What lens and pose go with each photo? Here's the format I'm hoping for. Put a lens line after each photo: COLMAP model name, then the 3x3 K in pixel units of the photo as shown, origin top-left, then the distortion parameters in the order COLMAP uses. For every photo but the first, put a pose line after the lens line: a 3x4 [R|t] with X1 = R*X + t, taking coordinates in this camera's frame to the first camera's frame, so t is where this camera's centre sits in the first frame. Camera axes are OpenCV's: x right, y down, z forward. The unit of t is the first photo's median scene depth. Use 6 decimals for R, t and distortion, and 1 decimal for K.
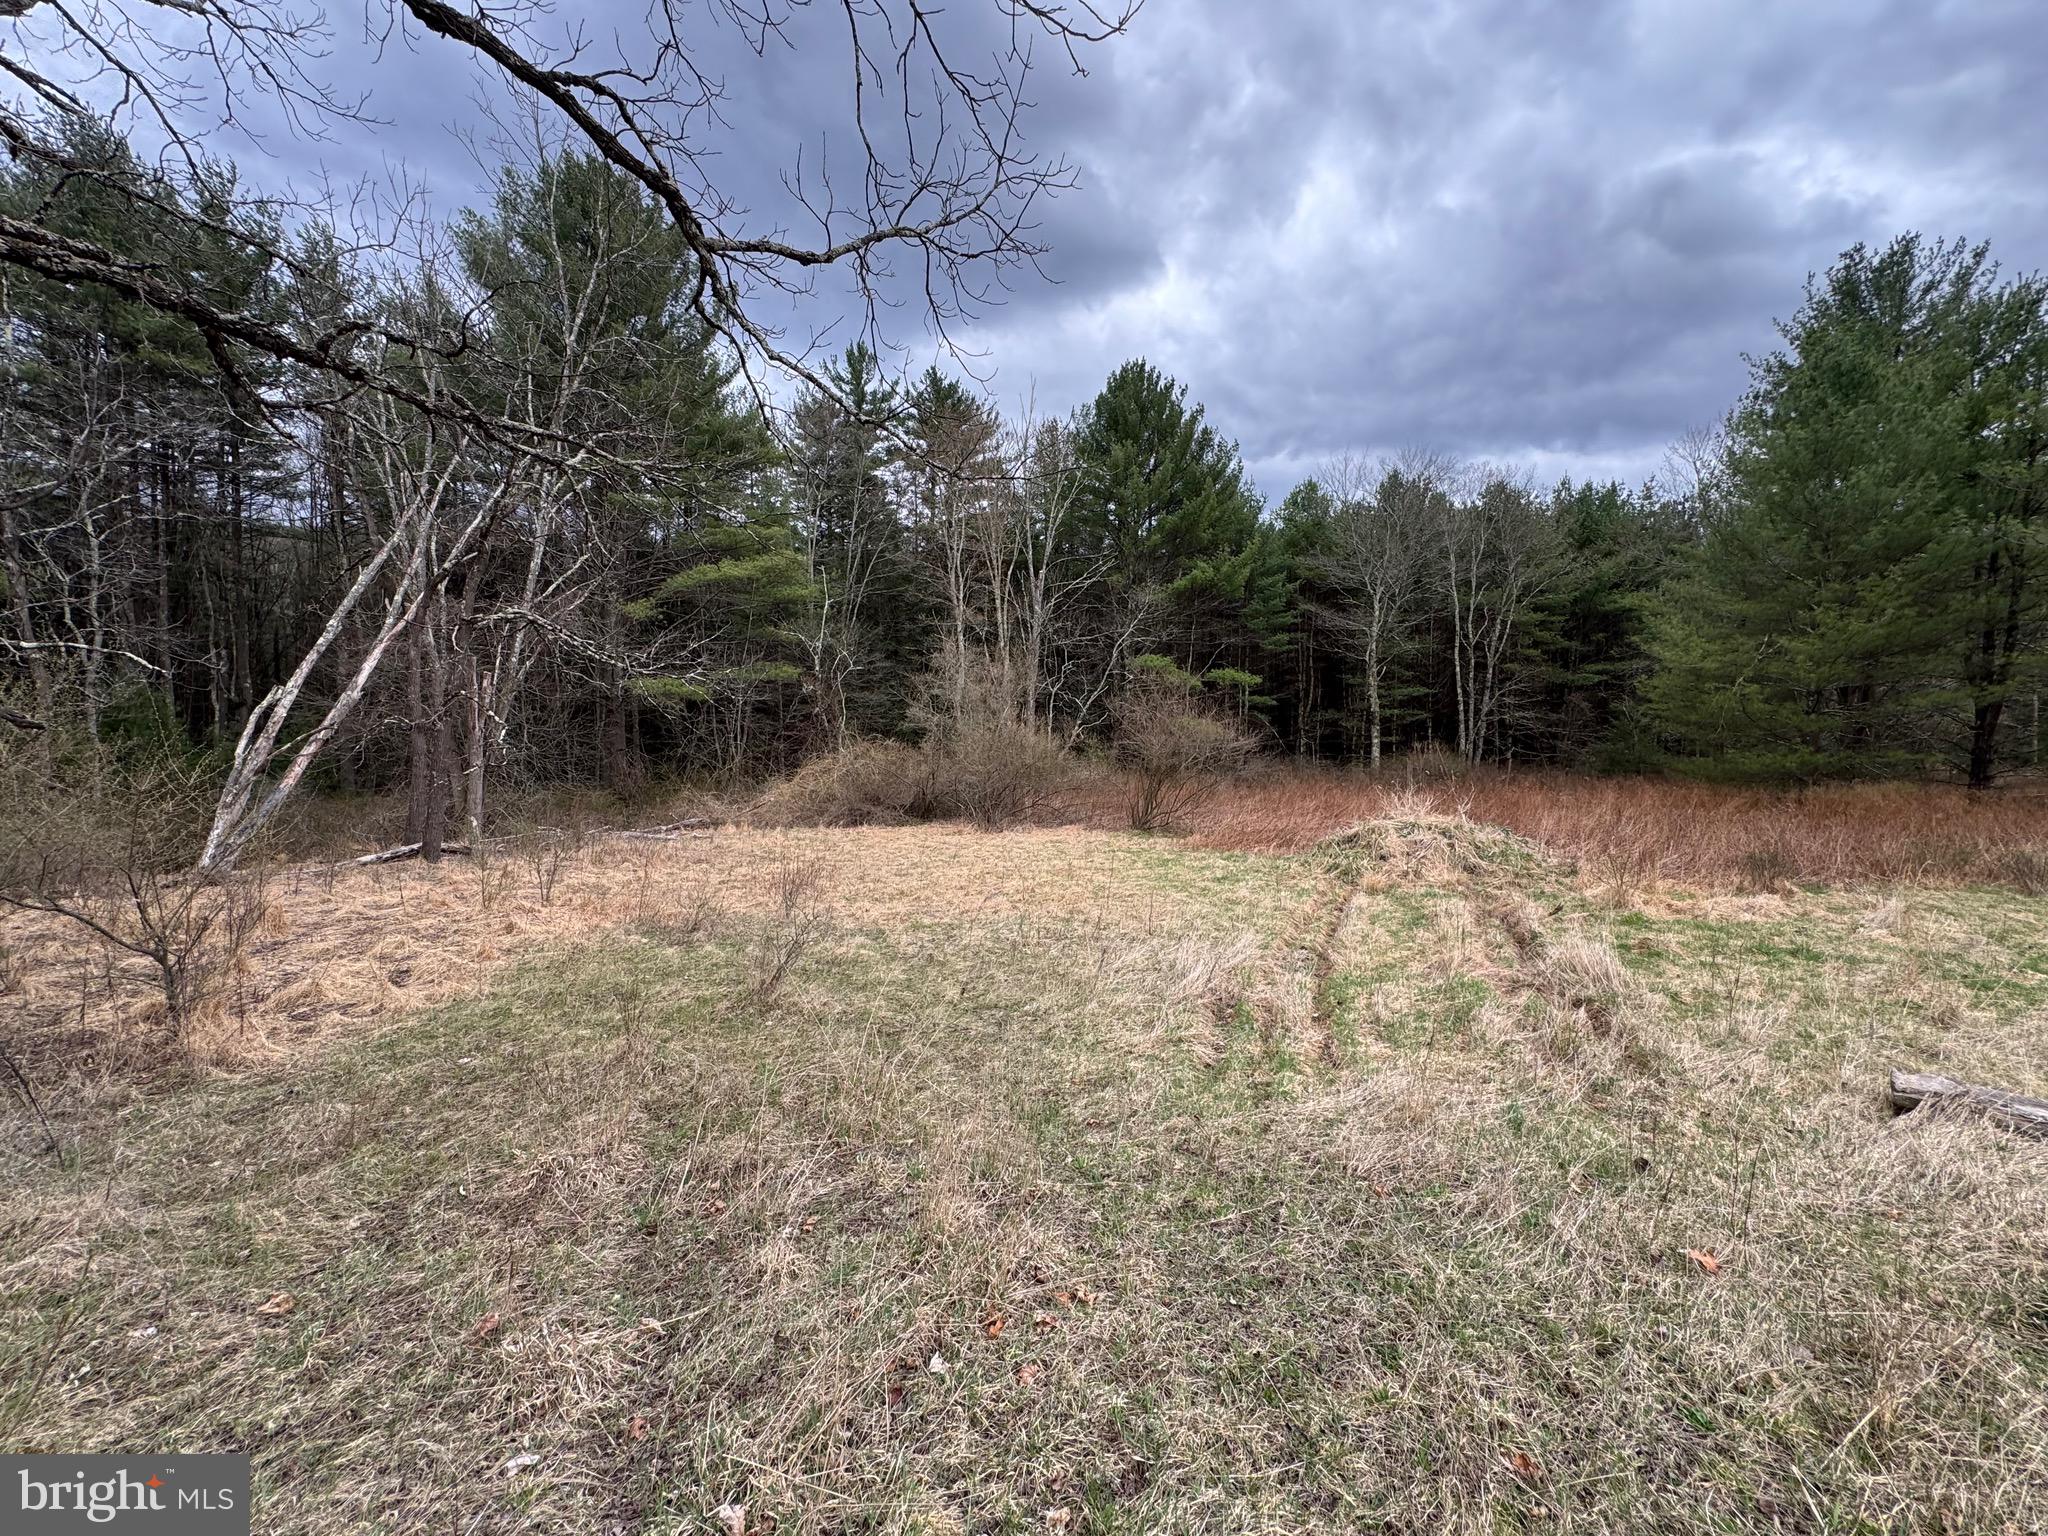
lens RADIAL K [[816.8, 0, 1036.3], [0, 816.8, 762.1], [0, 0, 1]] dist [-0.004659, 0.001091]
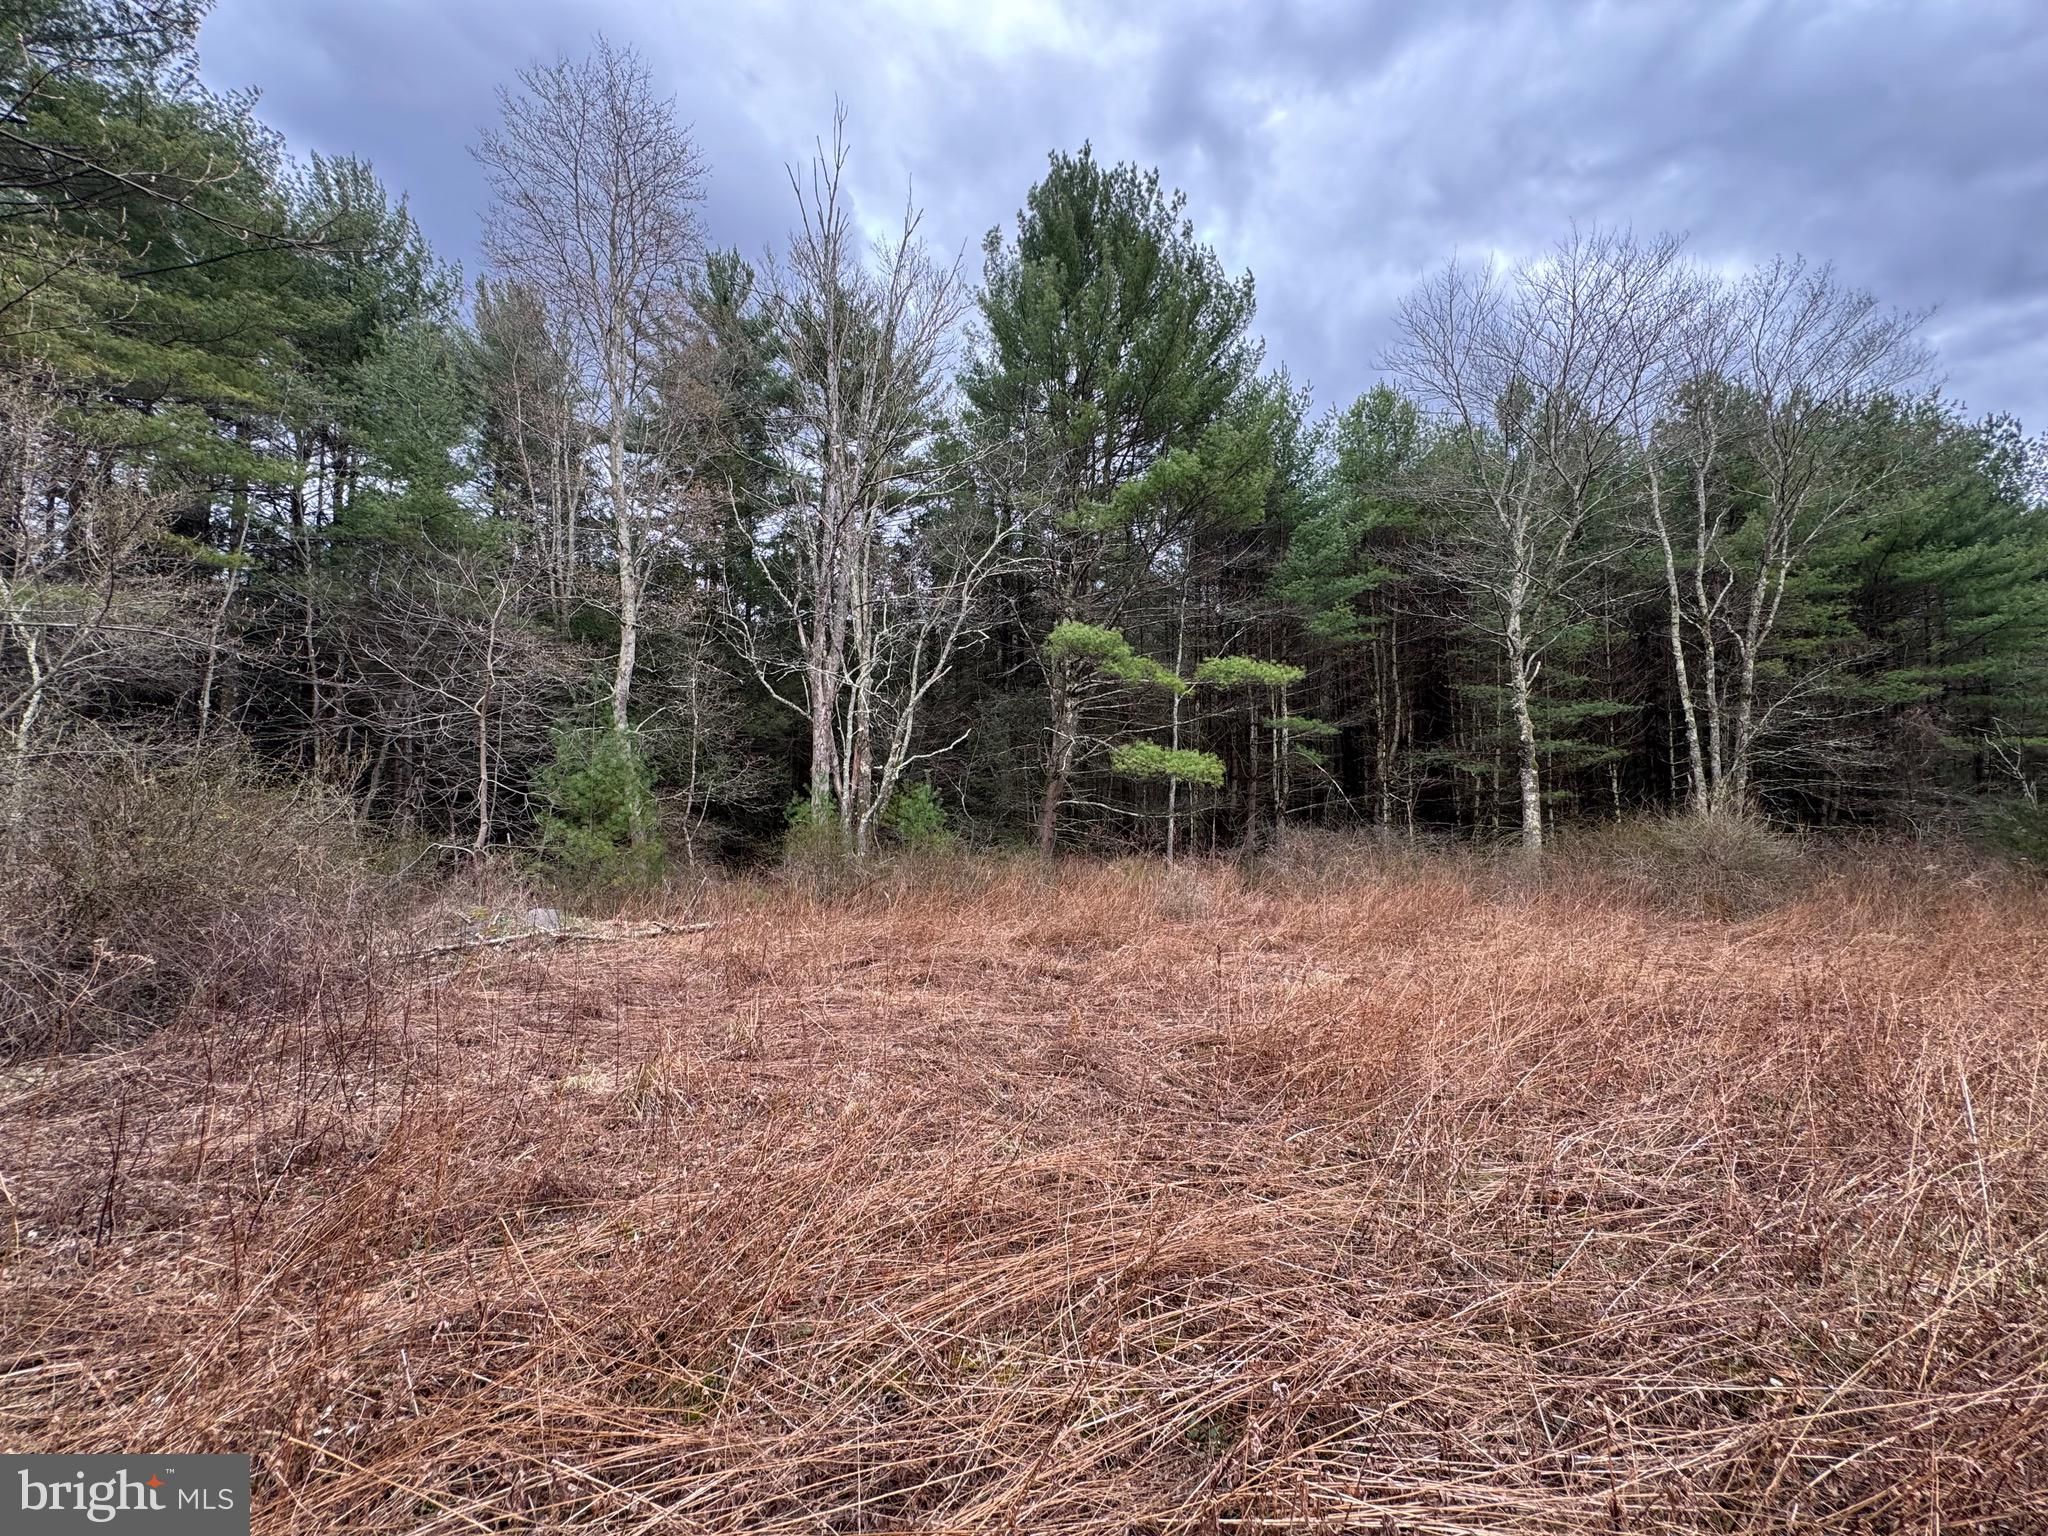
lens RADIAL K [[816.8, 0, 1036.0], [0, 816.8, 769.5], [0, 0, 1]] dist [-0.004659, 0.001091]
pose [[0.997019, -0.002397, -0.077117, 0.247764], [-0.004405, 0.996119, -0.087911, 0.006298], [0.077028, 0.087989, 0.993139, 0.814655]]
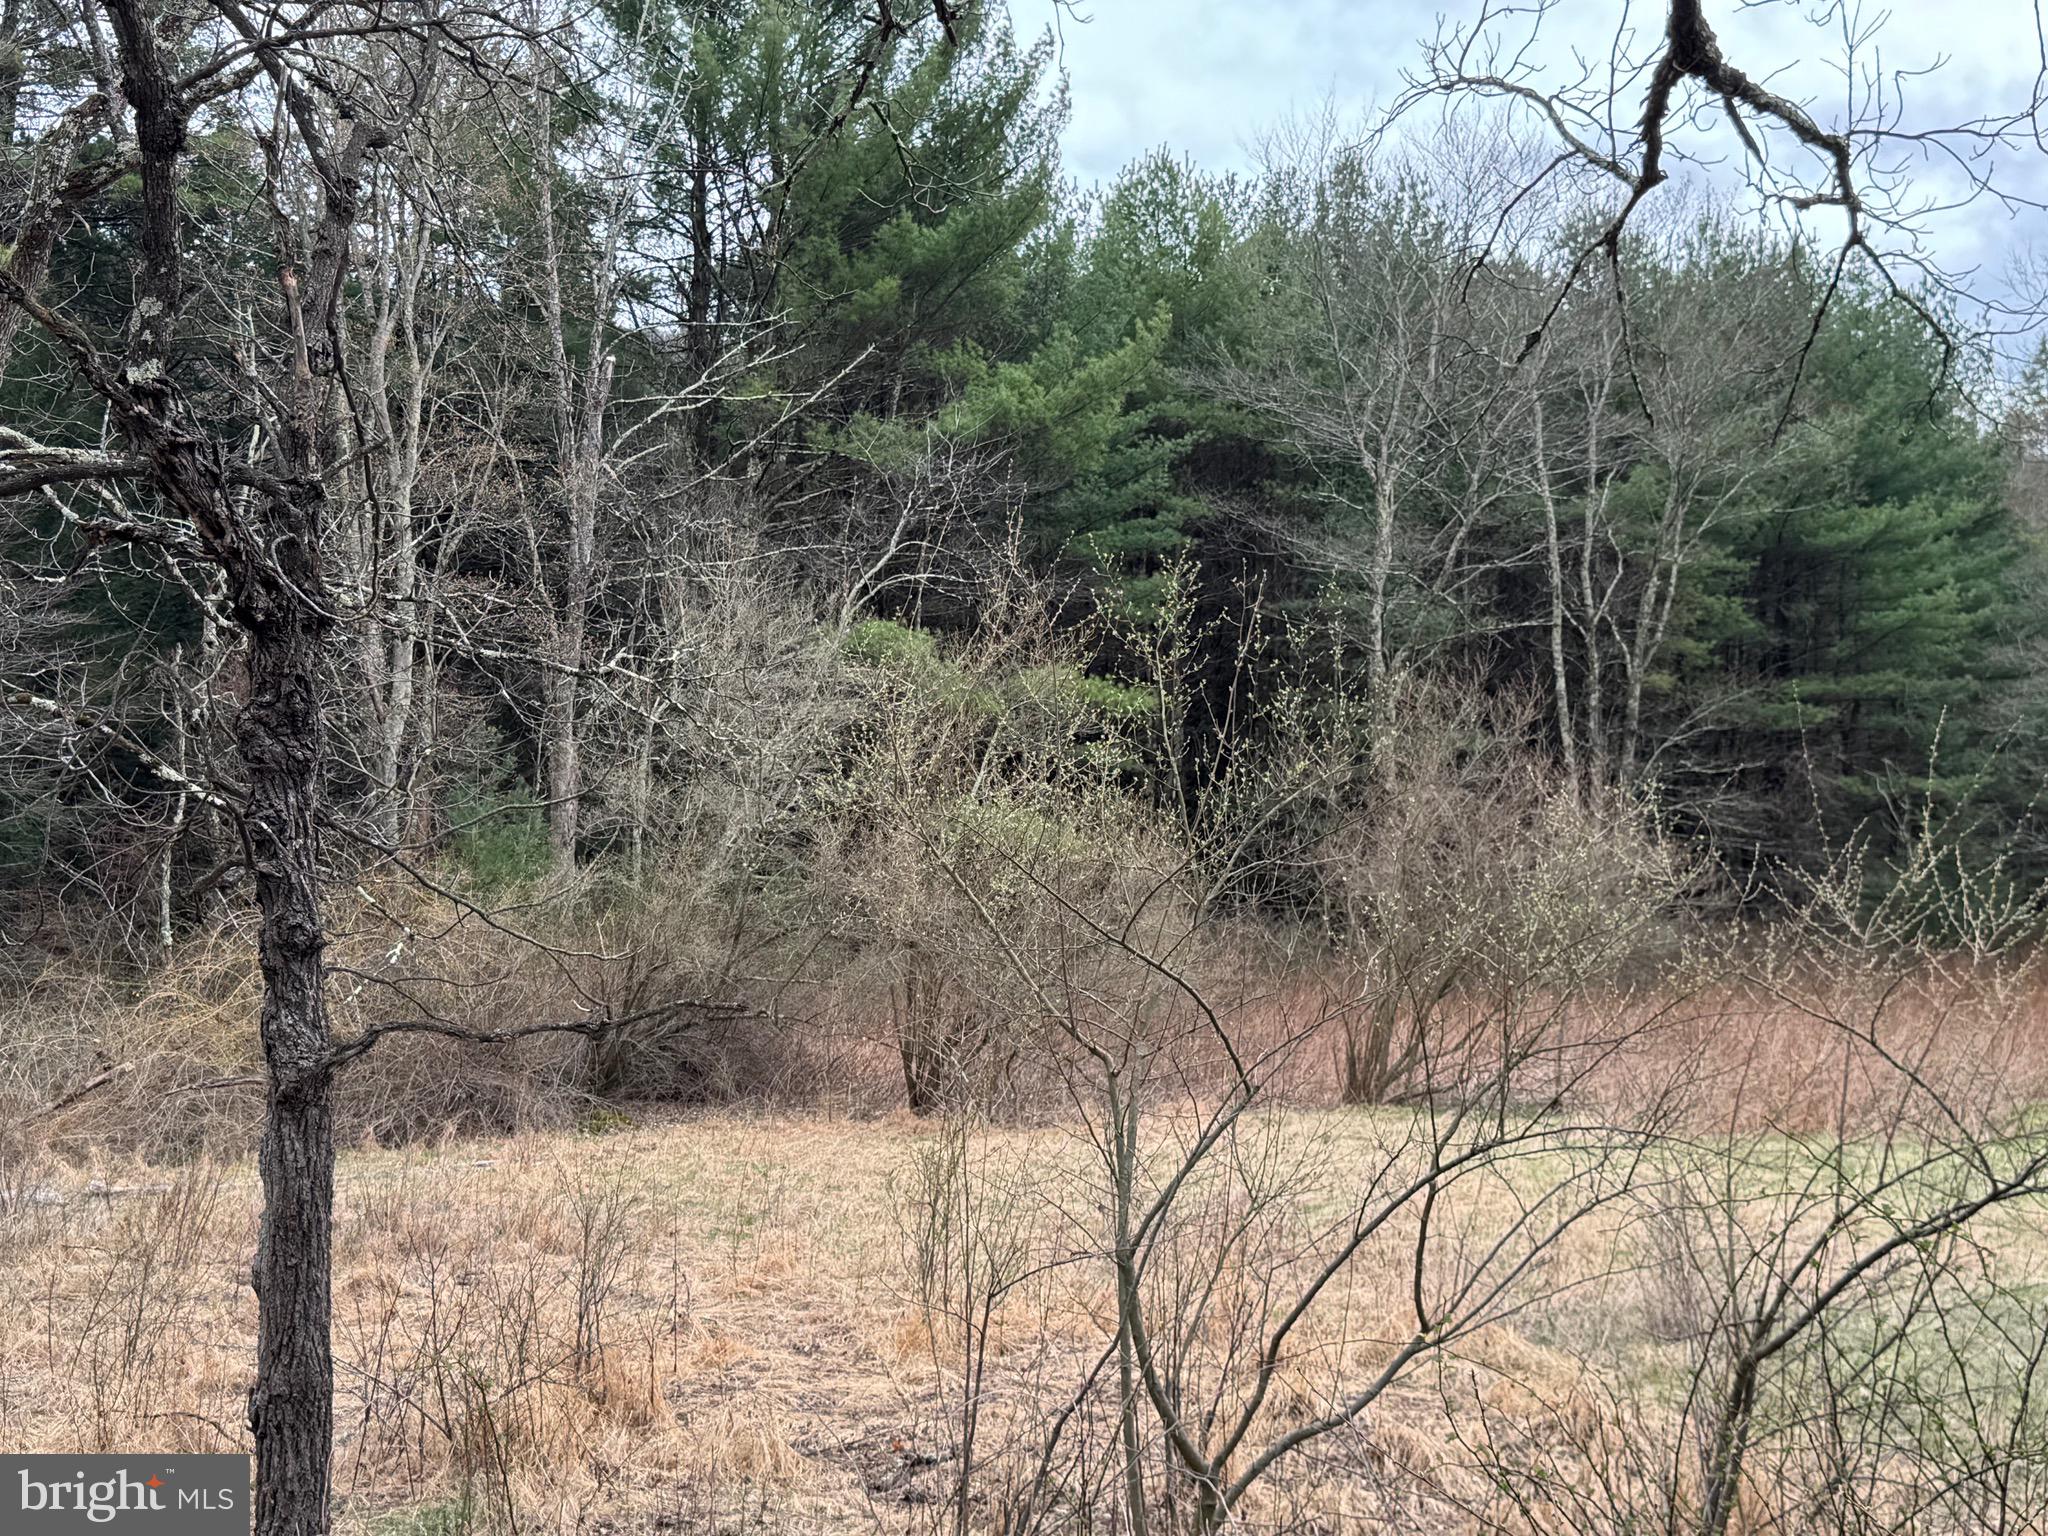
lens RADIAL K [[2564.3, 0, 1021.4], [0, 2564.3, 767.7], [0, 0, 1]] dist [0.110222, 0.000000]
pose [[0.911487, 0.015965, 0.411019, -0.414763], [0.010995, 0.997944, -0.063147, 0.001059], [-0.411182, 0.062077, 0.909437, -0.019857]]
